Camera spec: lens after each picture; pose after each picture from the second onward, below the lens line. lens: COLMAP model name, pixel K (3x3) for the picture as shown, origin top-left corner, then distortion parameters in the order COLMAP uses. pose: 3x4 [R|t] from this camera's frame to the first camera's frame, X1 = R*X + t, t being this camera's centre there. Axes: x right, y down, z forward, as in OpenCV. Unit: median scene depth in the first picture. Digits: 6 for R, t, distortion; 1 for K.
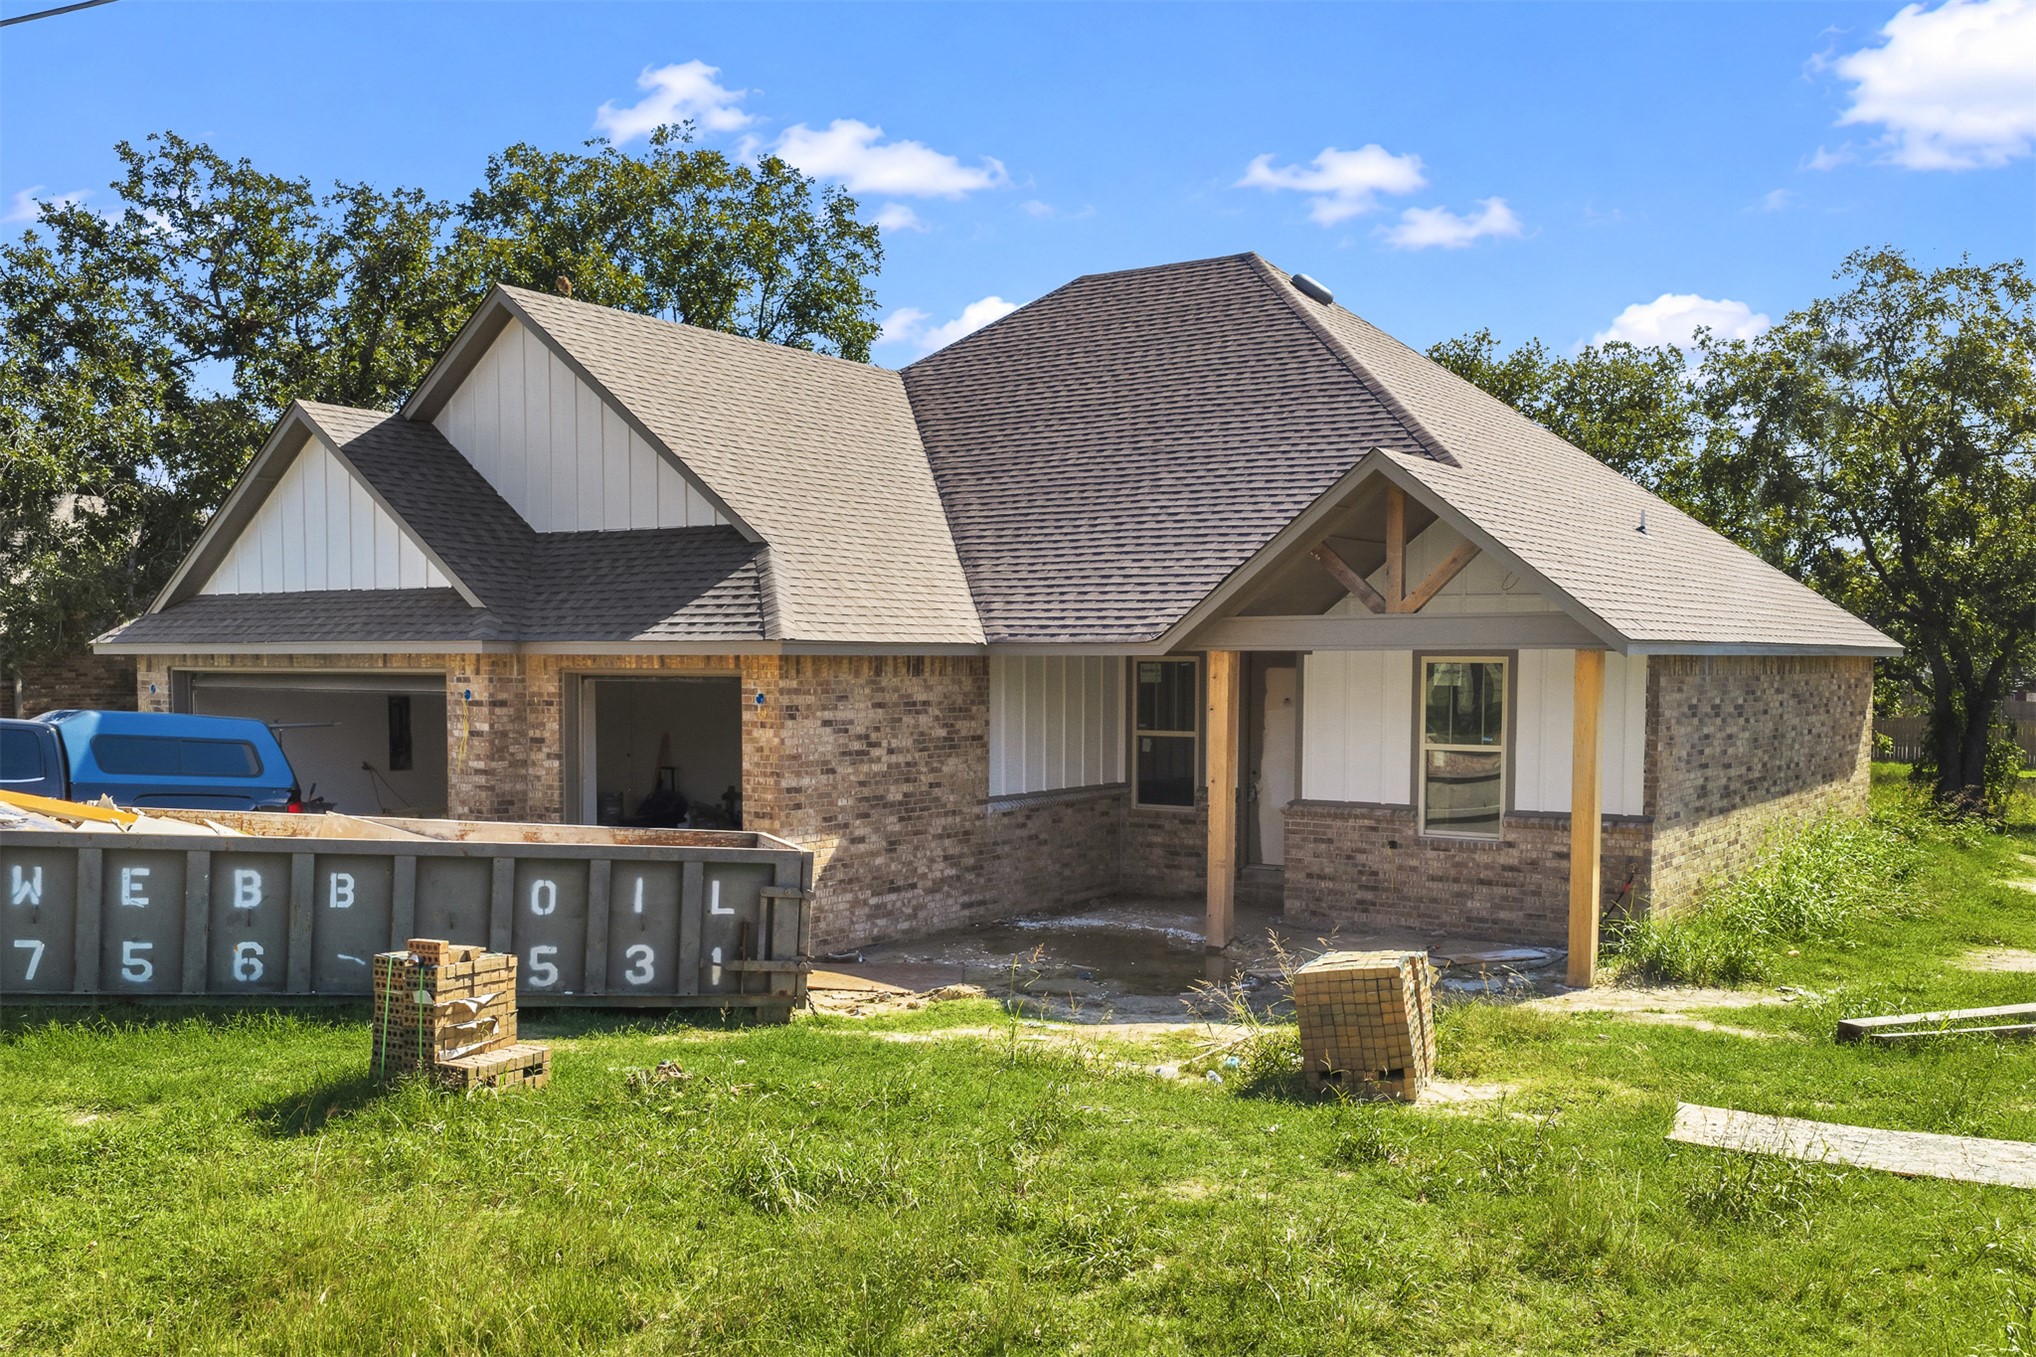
lens RADIAL K [[1802.4, 0, 1008.1], [0, 1802.4, 777.5], [0, 0, 1]] dist [0.007822, 0.020201]
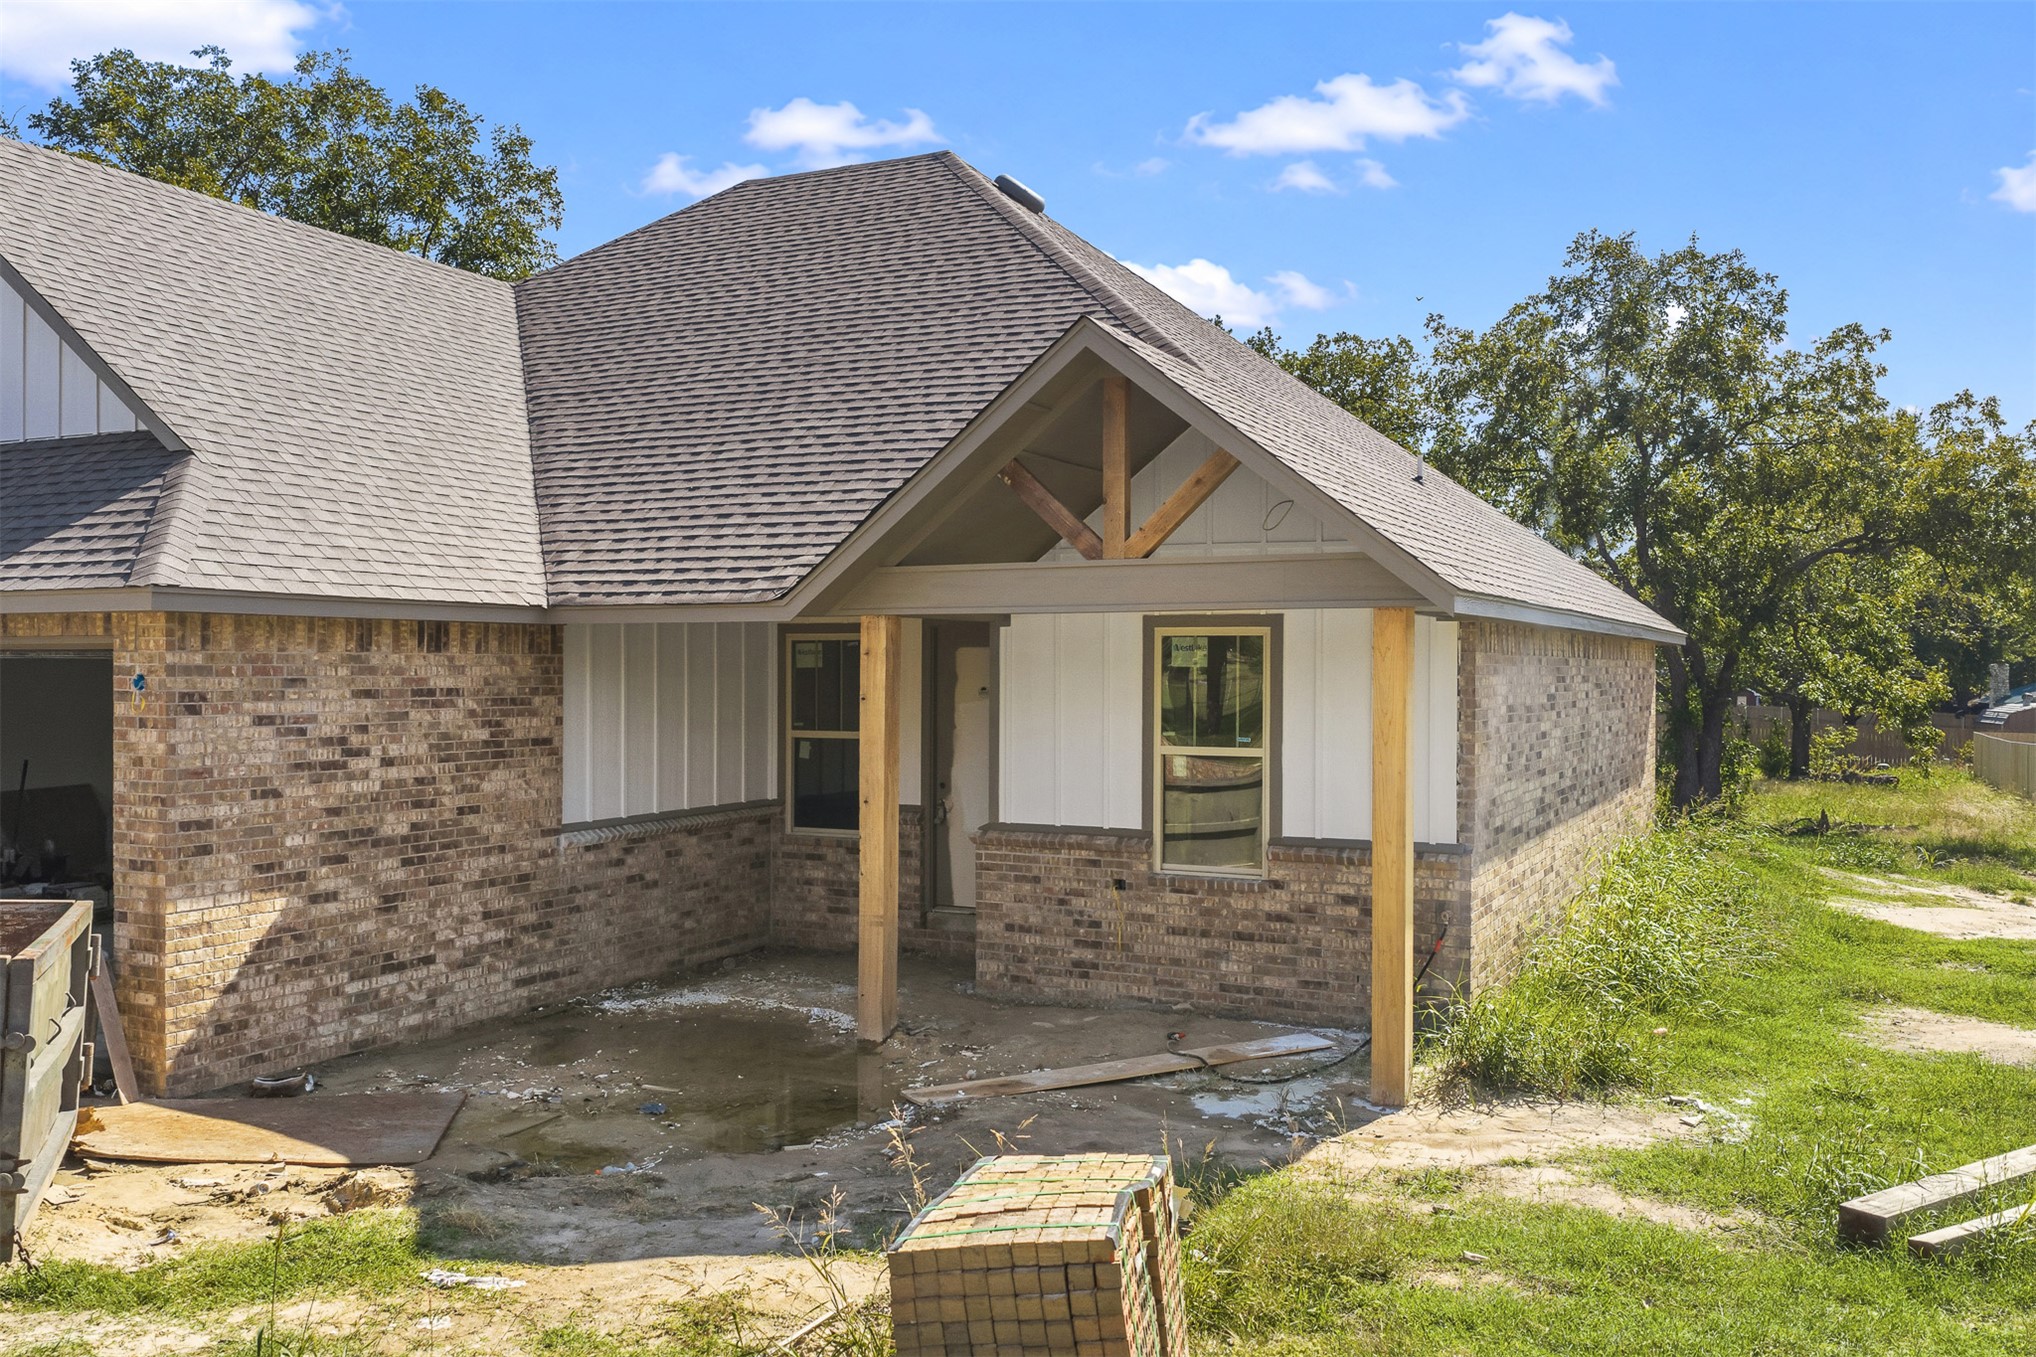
lens RADIAL K [[1683.6, 0, 1025.0], [0, 1683.6, 686.9], [0, 0, 1]] dist [0.021845, -0.034086]
pose [[0.989240, -0.000823, 0.146299, 0.076814], [0.008808, 0.998505, -0.053941, -0.006363], [-0.146036, 0.054649, 0.987769, 0.332530]]
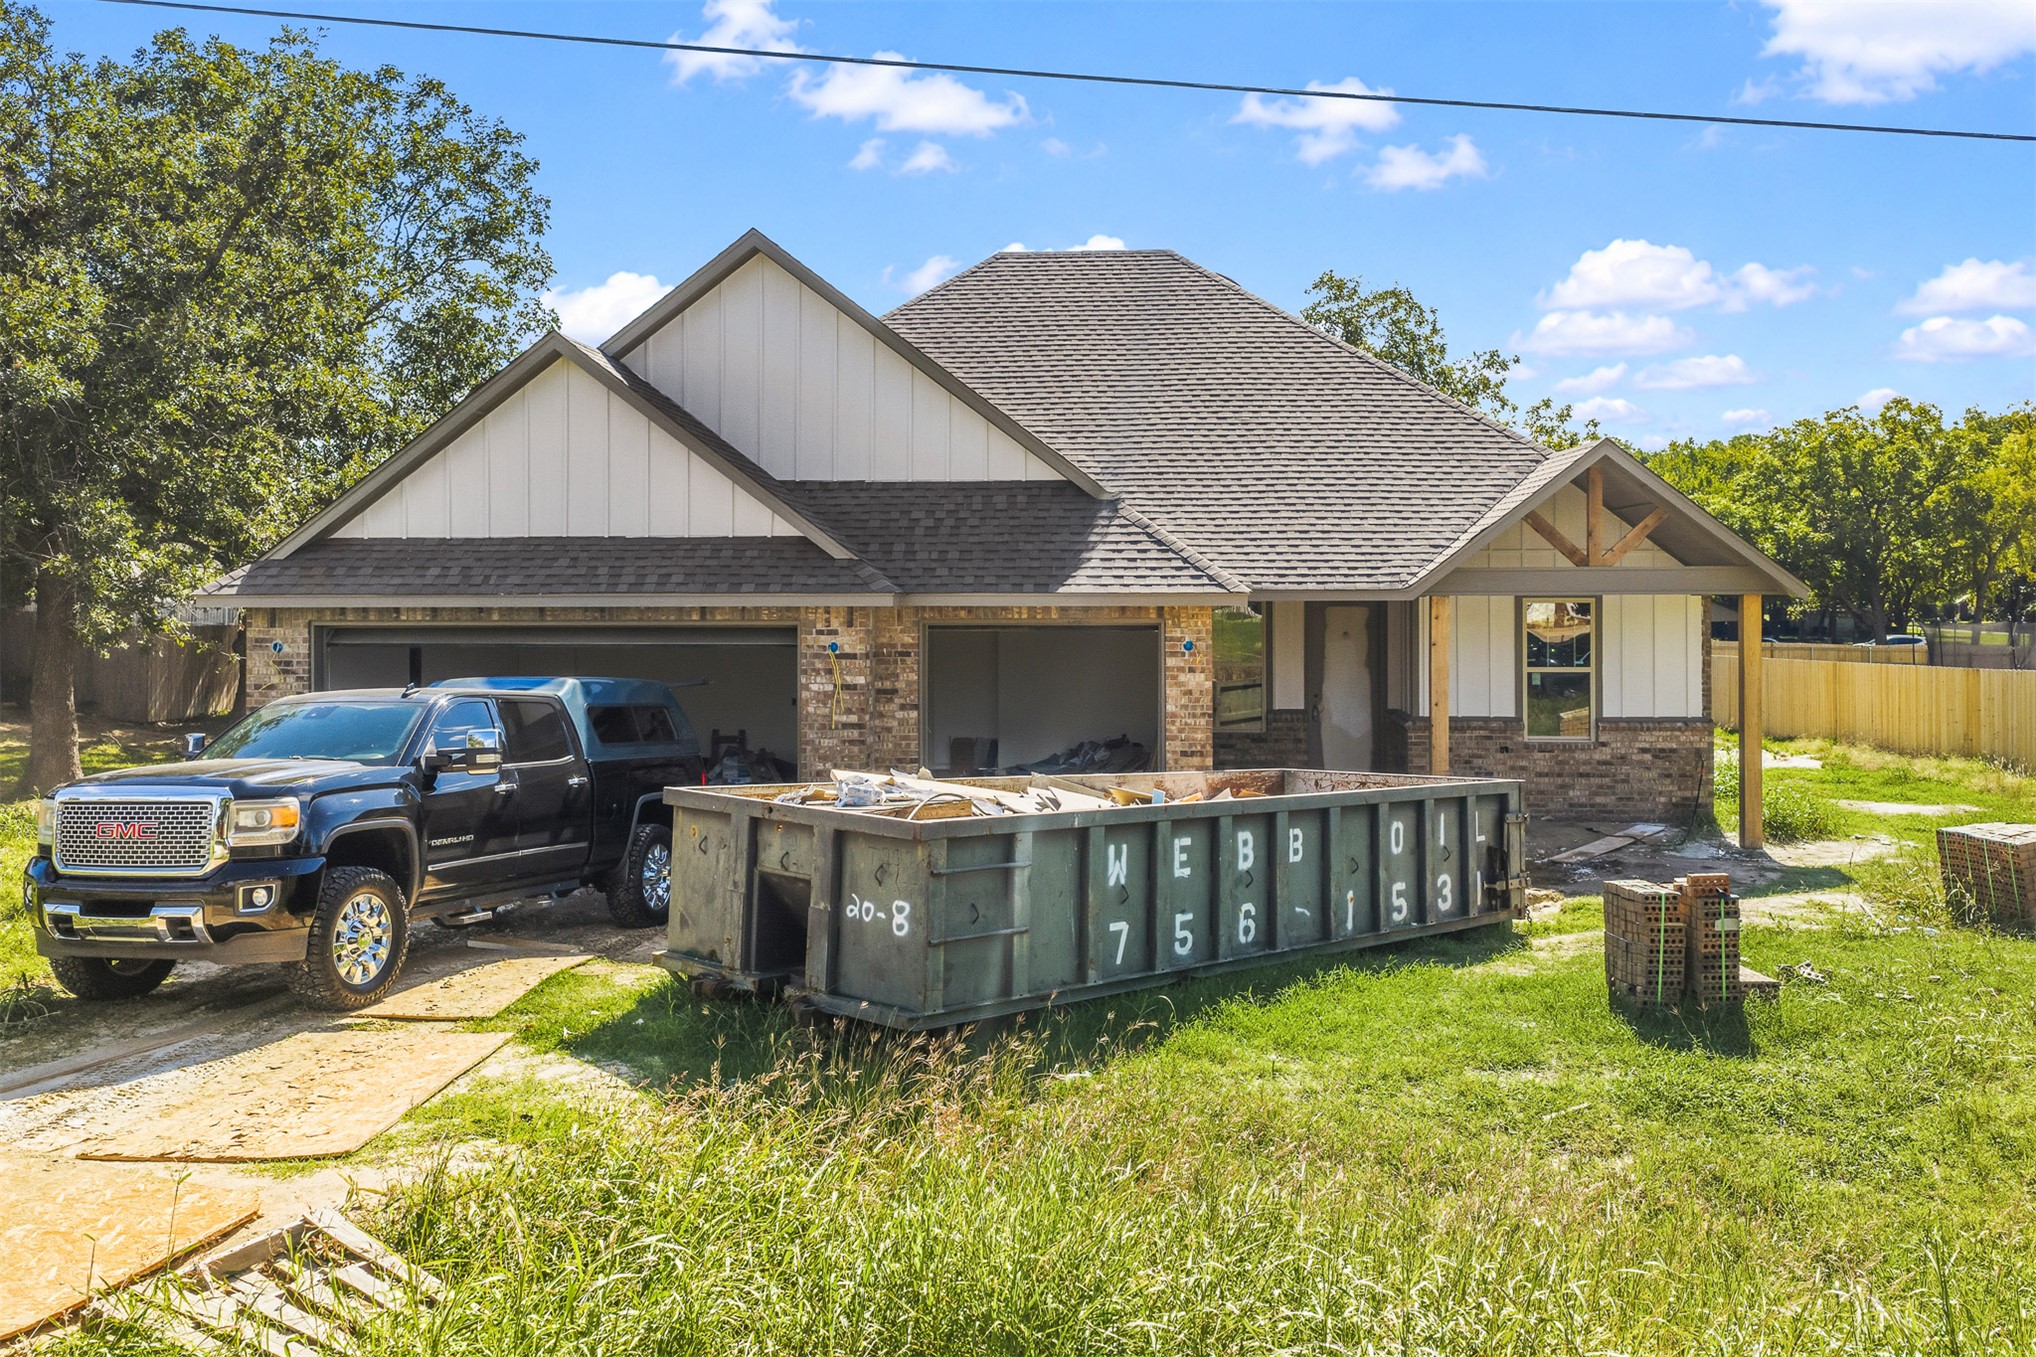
lens RADIAL K [[1683.6, 0, 1023.8], [0, 1683.6, 608.4], [0, 0, 1]] dist [0.021845, -0.034086]
pose [[0.865823, -0.013355, 0.500172, -0.662571], [0.037668, 0.998547, -0.038543, -0.028023], [-0.498931, 0.052212, 0.865068, 0.157614]]
